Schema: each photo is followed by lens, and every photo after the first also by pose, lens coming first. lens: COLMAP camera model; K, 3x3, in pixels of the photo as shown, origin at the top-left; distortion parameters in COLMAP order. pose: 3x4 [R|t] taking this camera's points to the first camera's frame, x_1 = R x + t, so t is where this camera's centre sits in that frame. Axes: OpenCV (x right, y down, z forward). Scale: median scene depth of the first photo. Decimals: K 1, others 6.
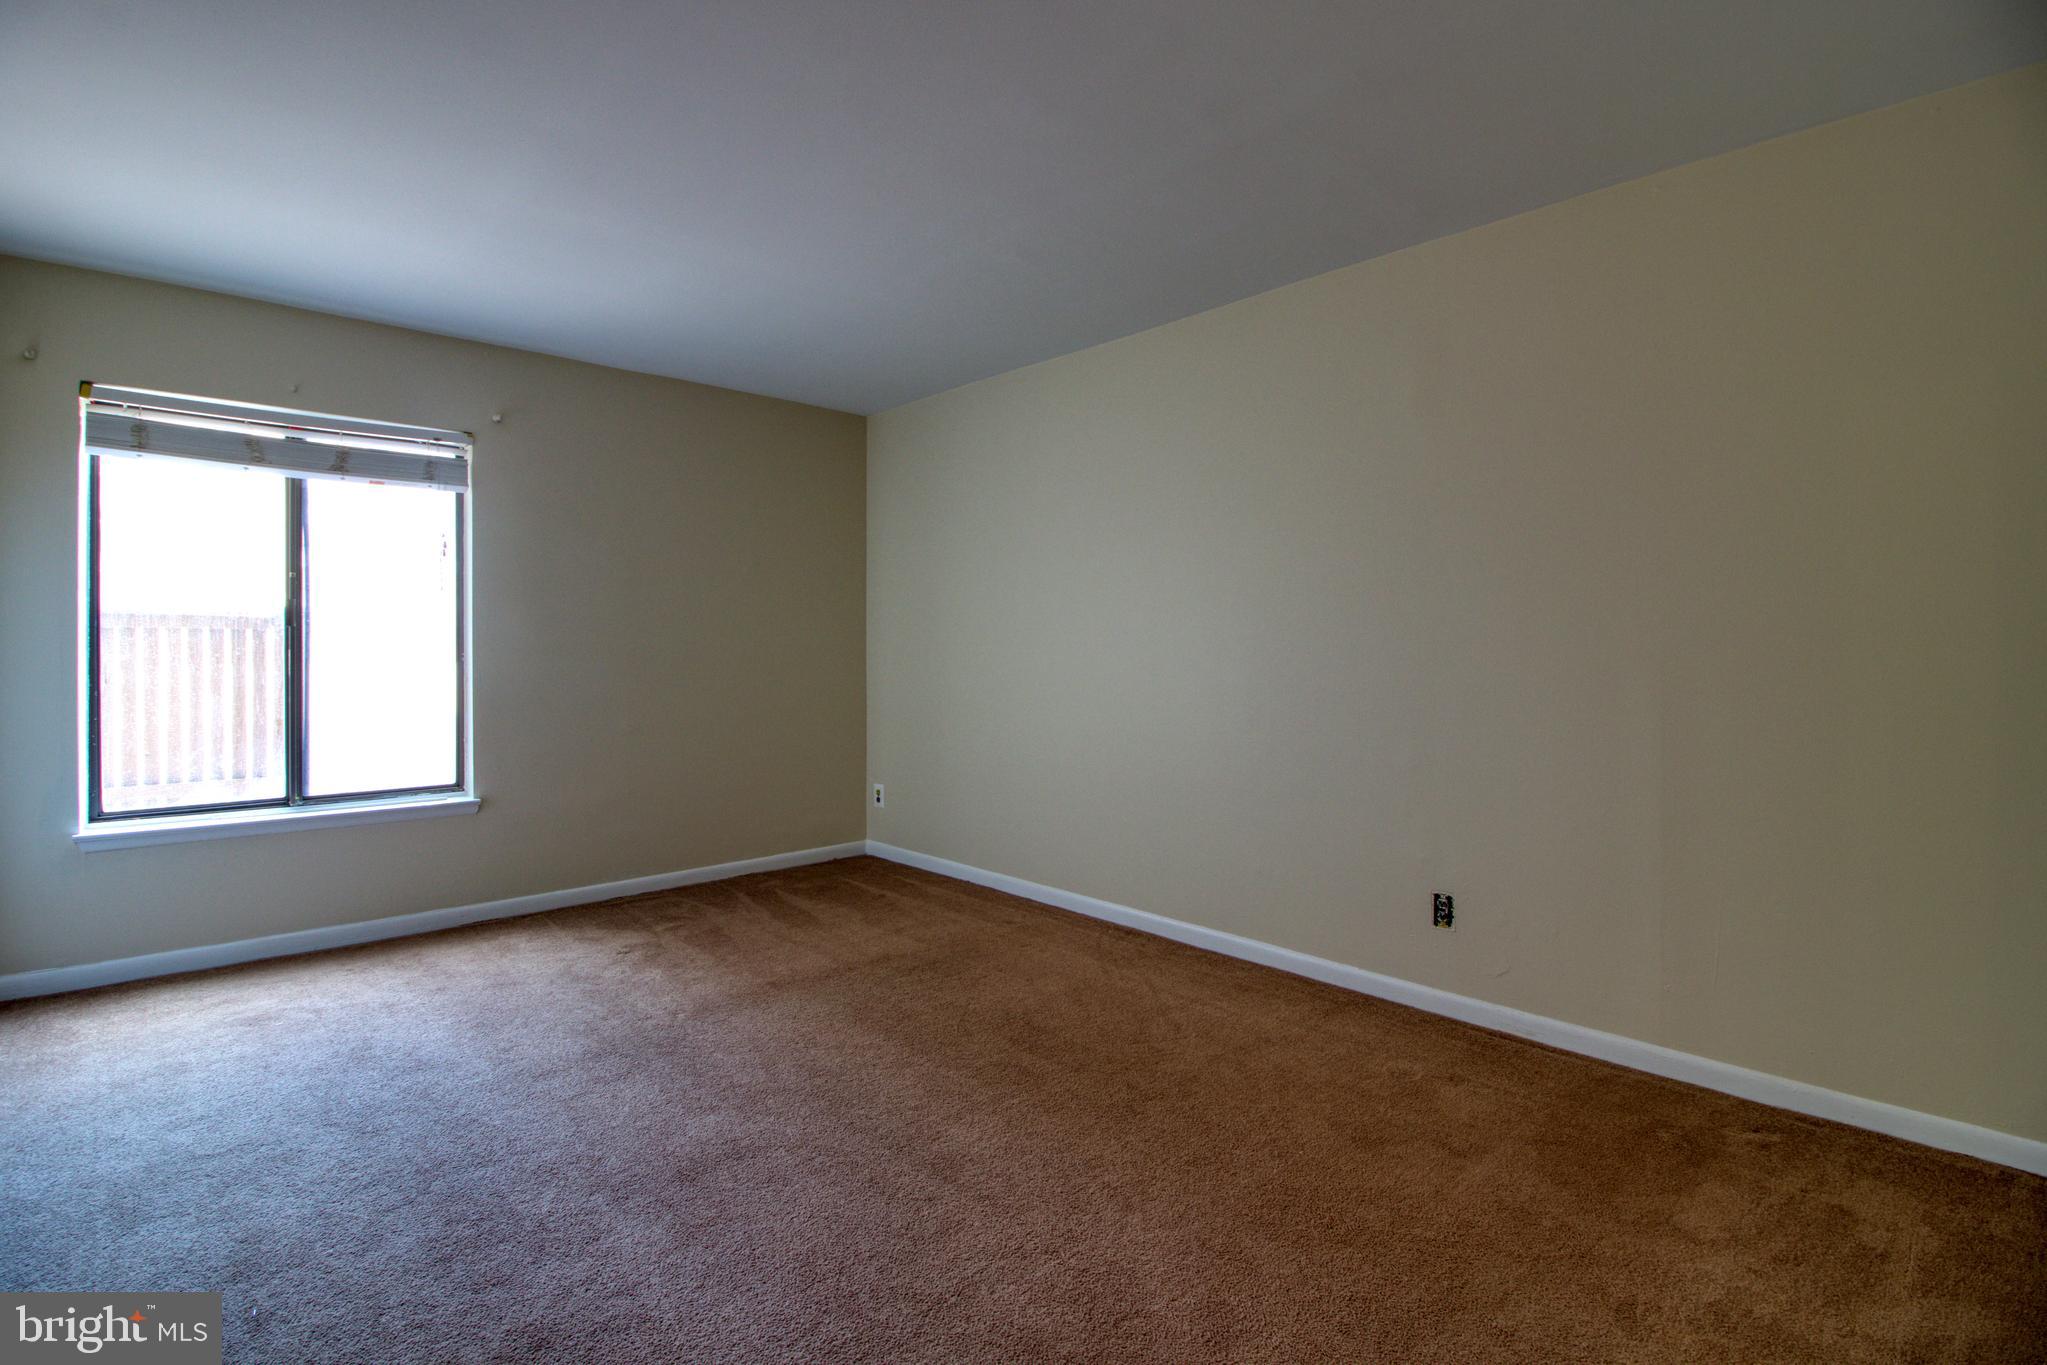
lens RADIAL K [[945.8, 0, 1020.2], [0, 945.8, 673.9], [0, 0, 1]] dist [-0.002891, -0.010054]
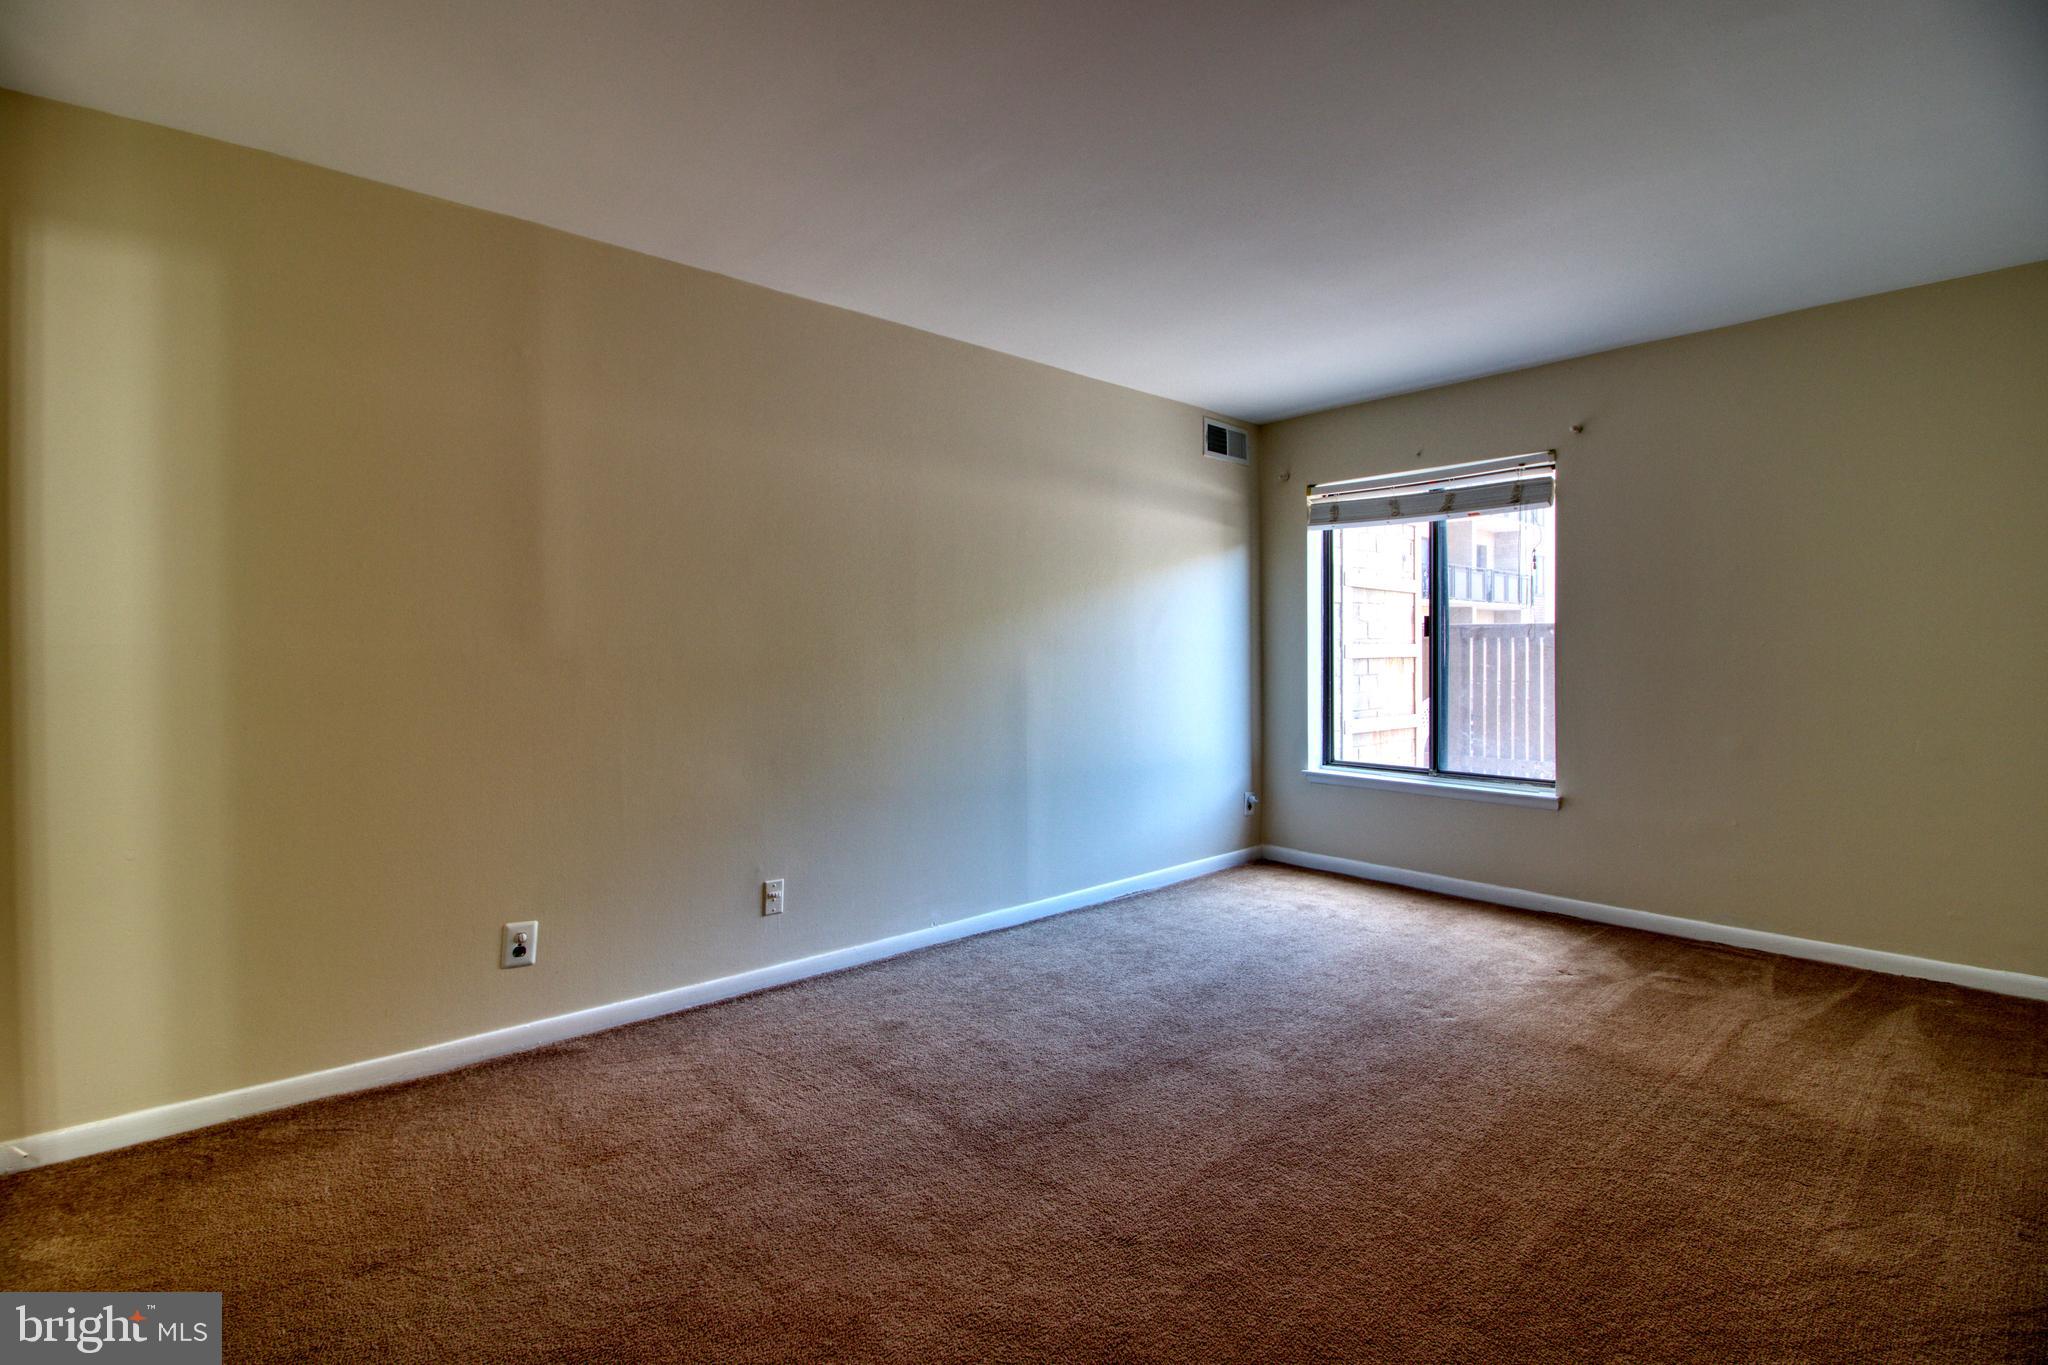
lens RADIAL K [[946.3, 0, 1029.8], [0, 946.3, 675.4], [0, 0, 1]] dist [-0.002891, -0.010054]
pose [[-0.005410, 0.018350, -0.999817, 0.538948], [-0.030415, 0.999366, 0.018506, -0.004320], [0.999523, 0.030510, -0.004848, 0.469006]]
